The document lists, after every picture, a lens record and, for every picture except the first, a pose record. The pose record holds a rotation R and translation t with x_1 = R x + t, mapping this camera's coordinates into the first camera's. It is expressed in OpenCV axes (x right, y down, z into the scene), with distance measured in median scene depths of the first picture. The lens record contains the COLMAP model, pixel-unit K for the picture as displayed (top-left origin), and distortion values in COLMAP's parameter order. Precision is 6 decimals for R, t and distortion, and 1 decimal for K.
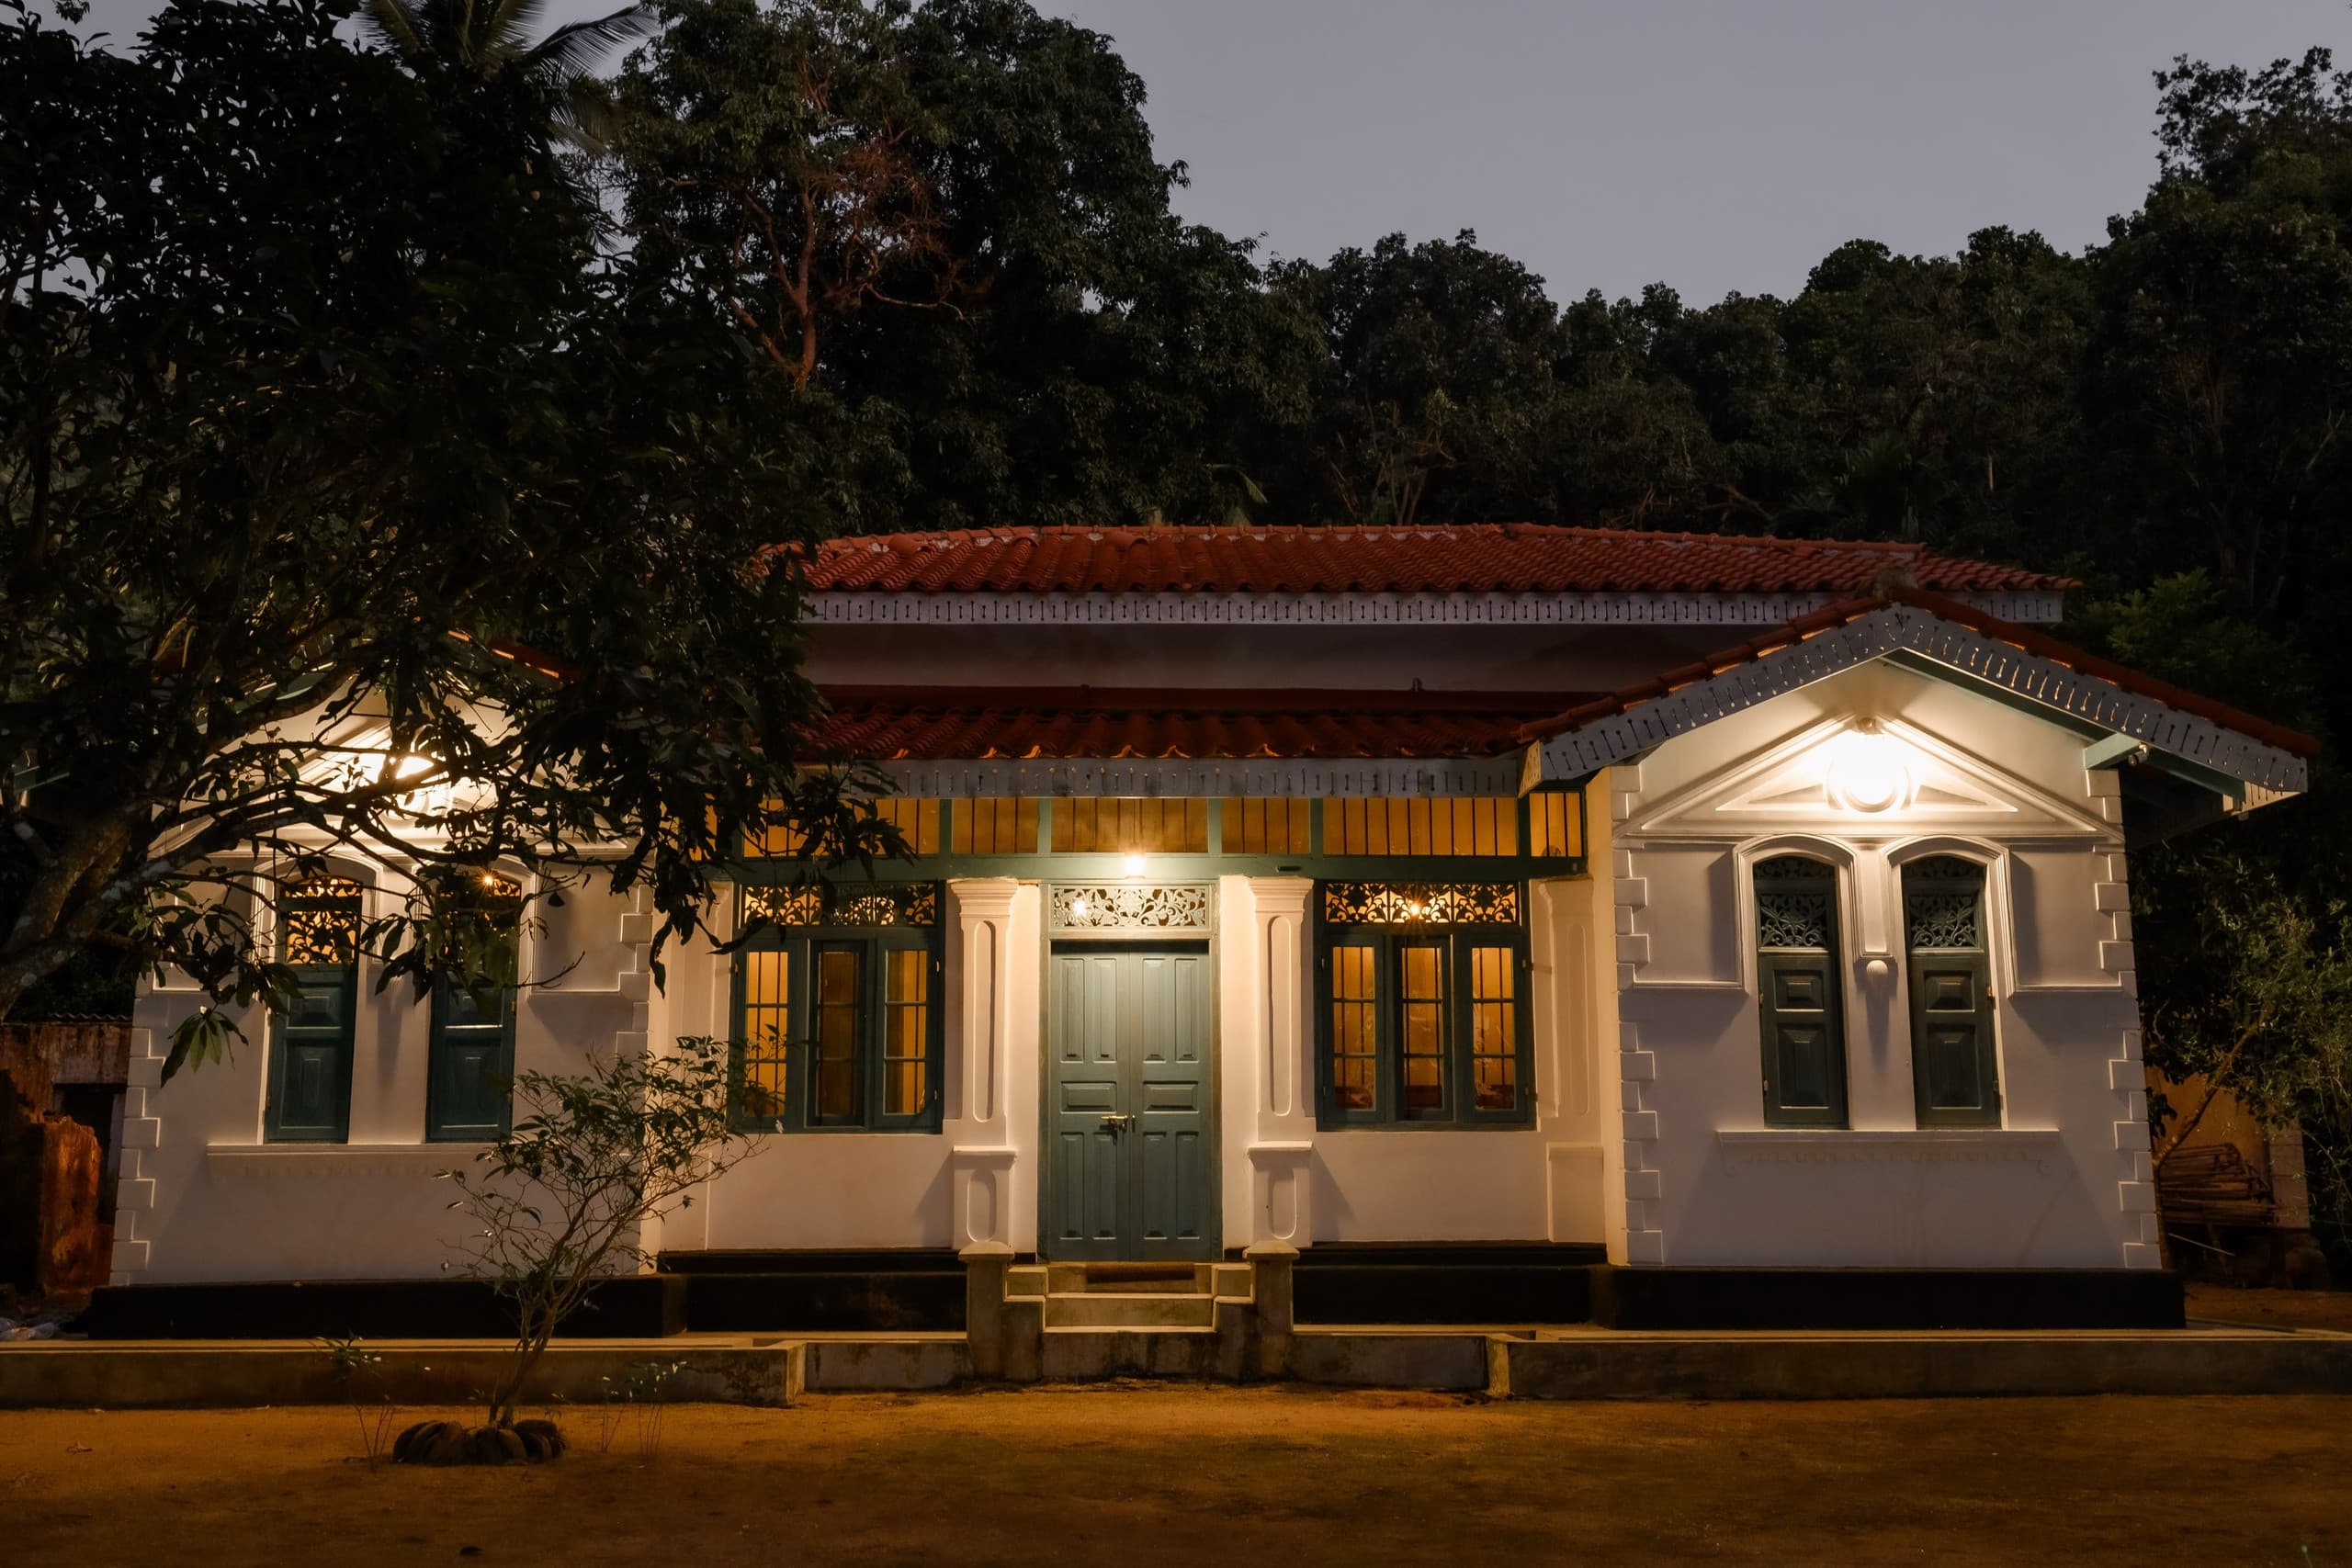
lens RADIAL K [[2083.3, 0, 1176.0], [0, 2083.3, 784.0], [0, 0, 1]] dist [-0.009978, -0.004251]
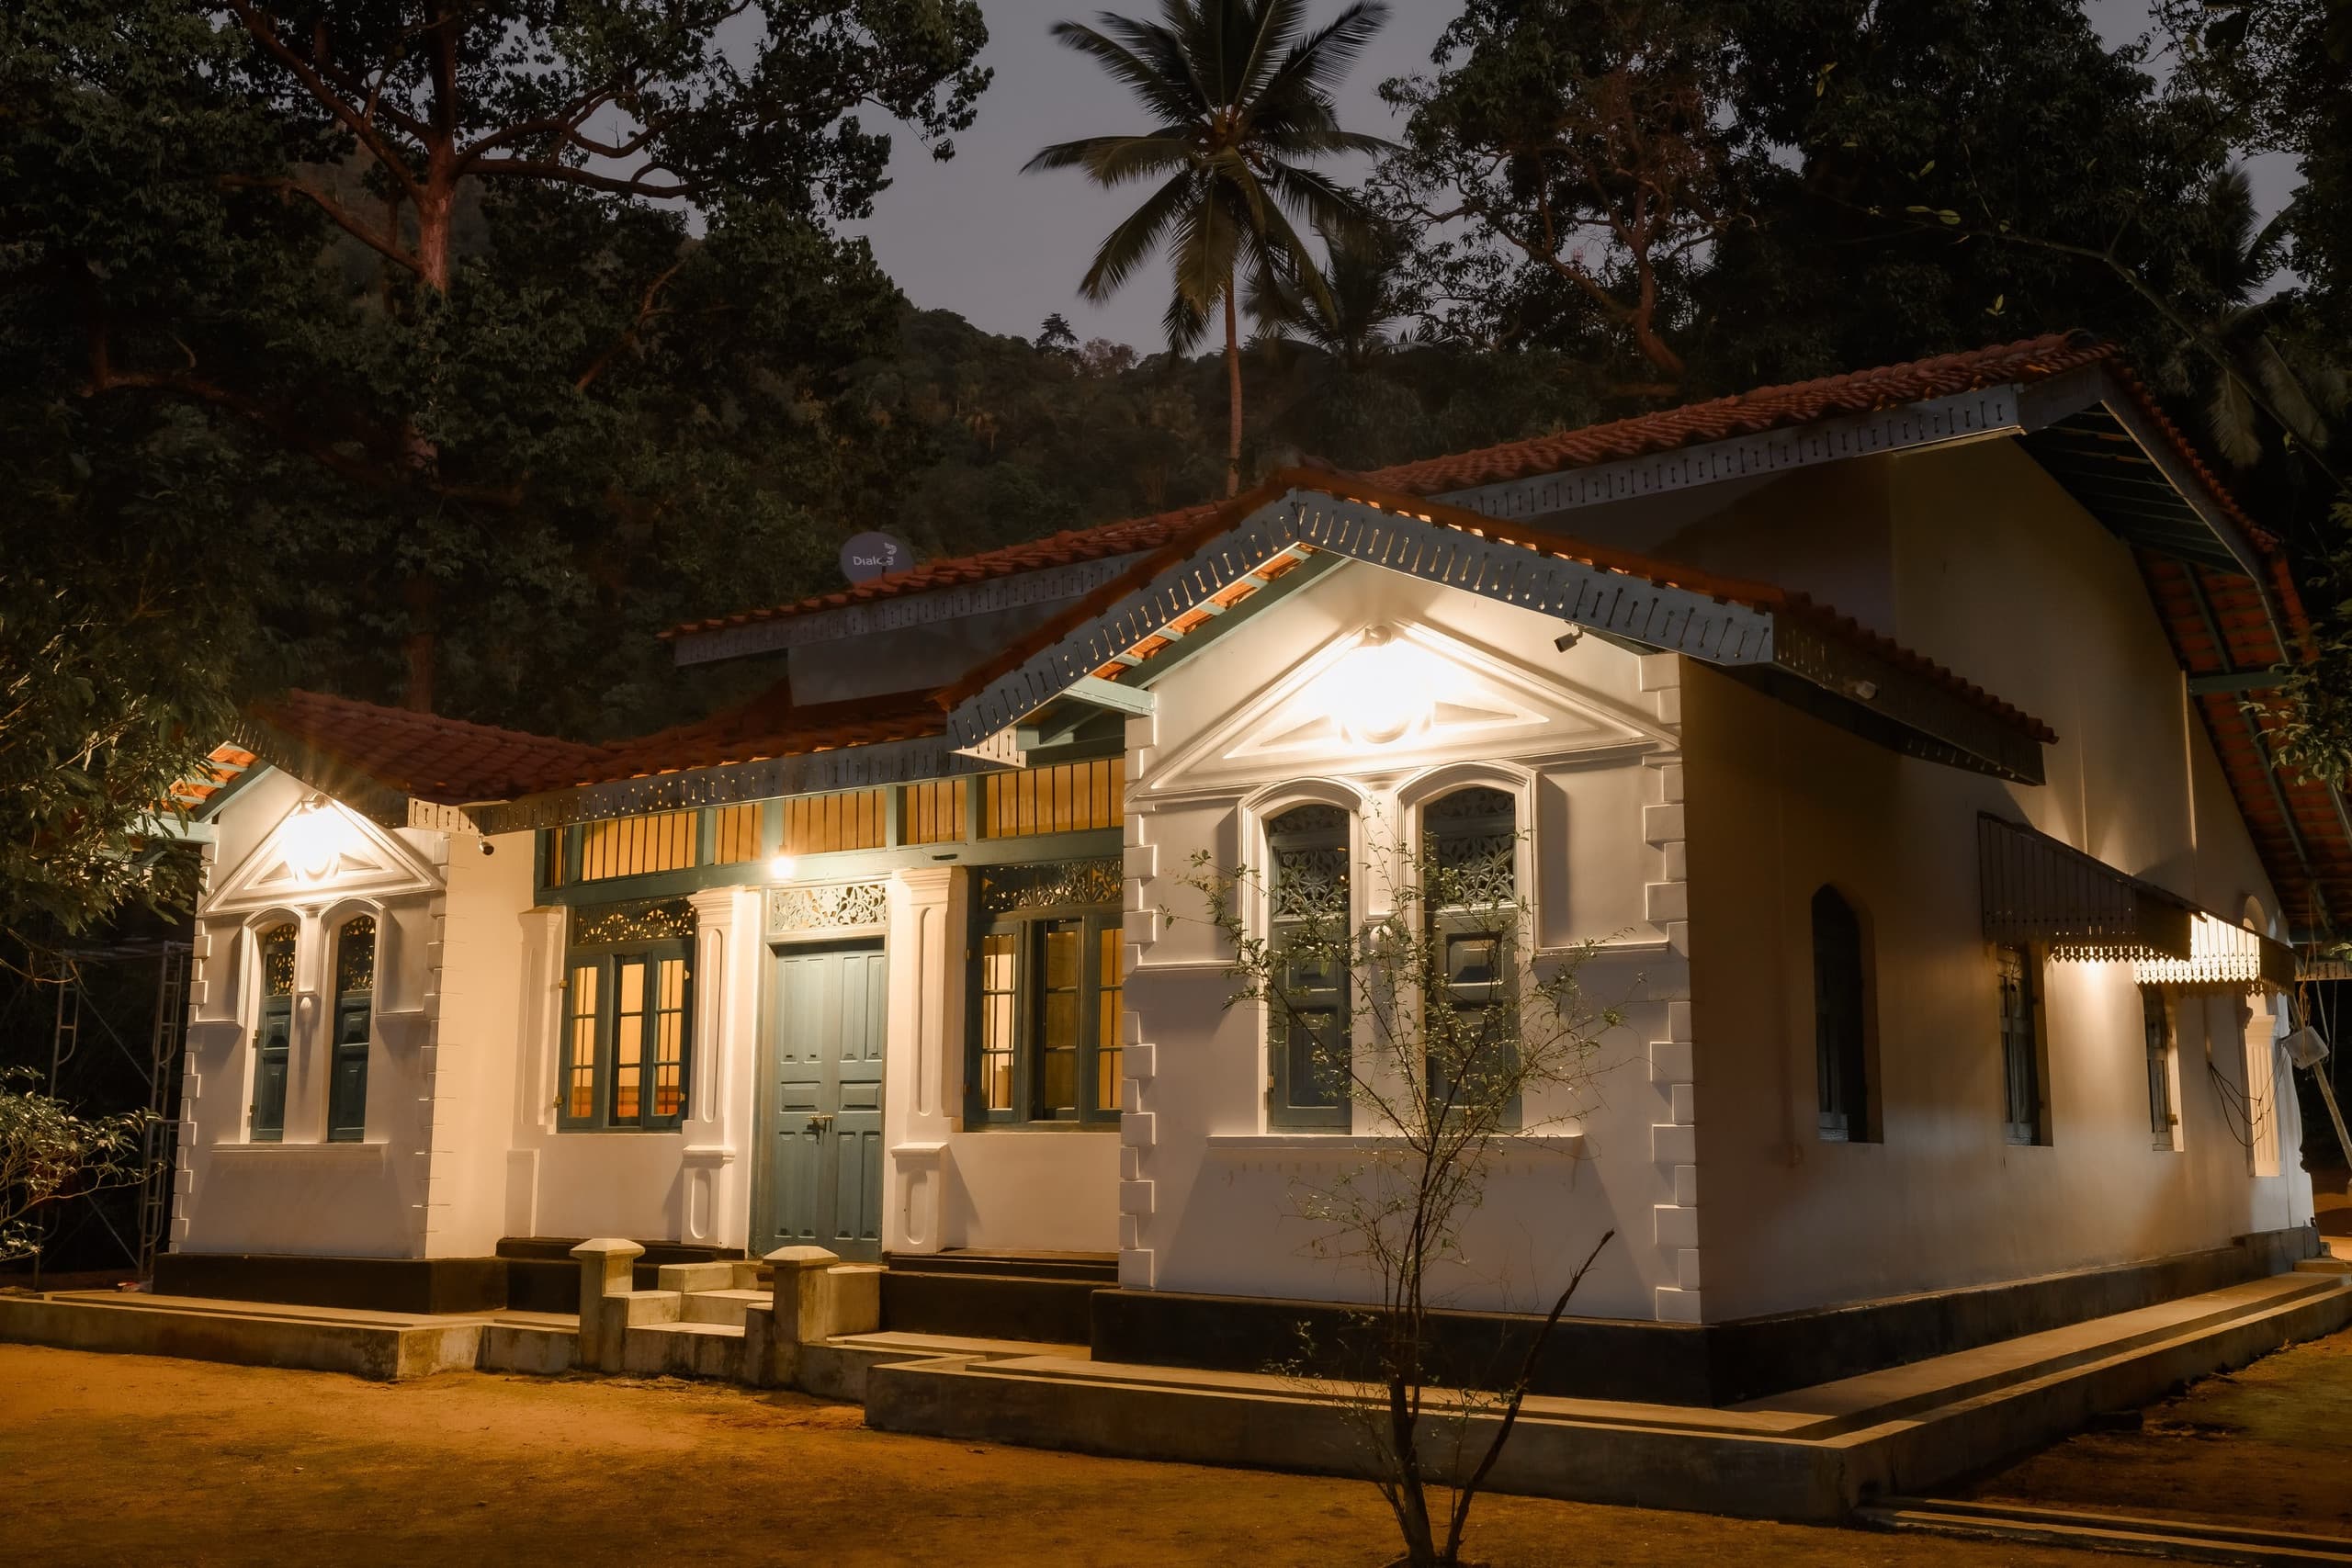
lens RADIAL K [[2171.0, 0, 1176.0], [0, 2171.0, 784.0], [0, 0, 1]] dist [0.006181, 0.001579]
pose [[0.806072, -0.091423, -0.584714, 0.759622], [0.109571, 0.993969, -0.004359, 0.024540], [0.581586, -0.060554, 0.811228, 0.268101]]
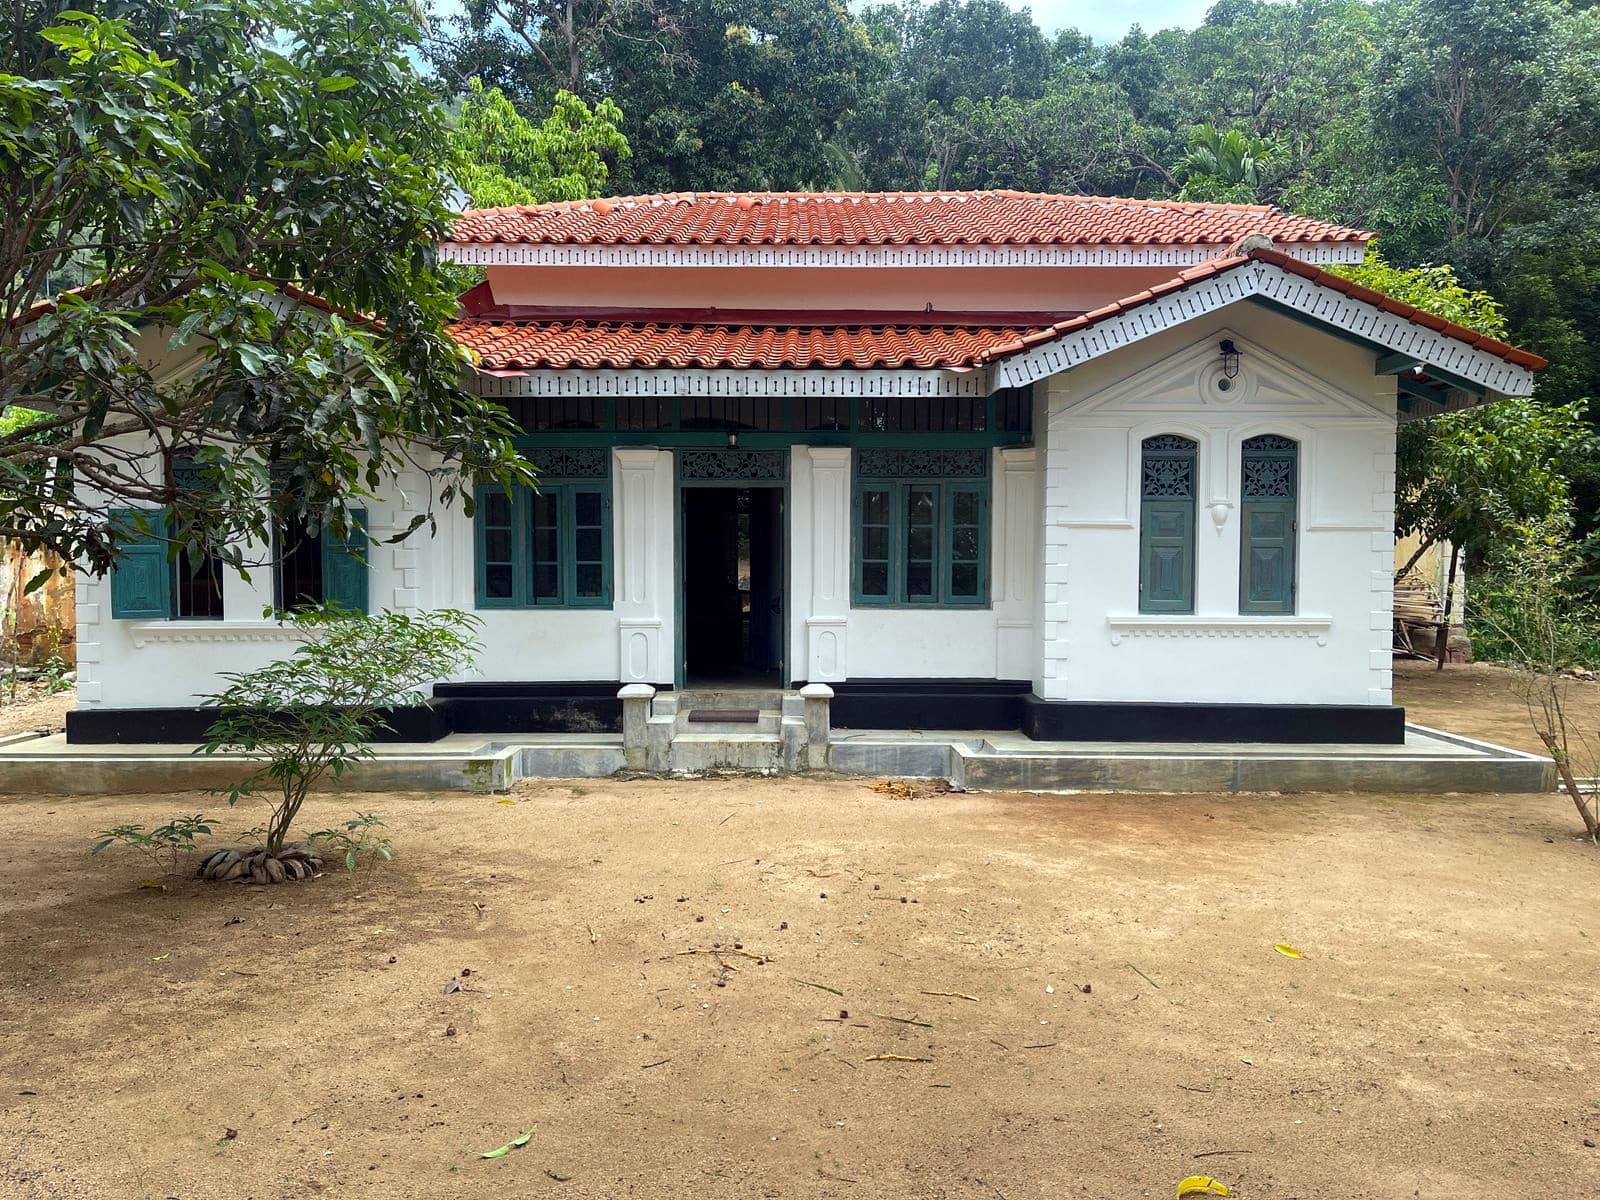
lens RADIAL K [[1148.9, 0, 800.0], [0, 1148.9, 600.0], [0, 0, 1]] dist [0.017722, -0.004306]
pose [[0.999919, 0.003091, -0.012311, 0.040333], [-0.000219, 0.973942, 0.226798, -0.037747], [0.012692, -0.226777, 0.973864, 0.161043]]
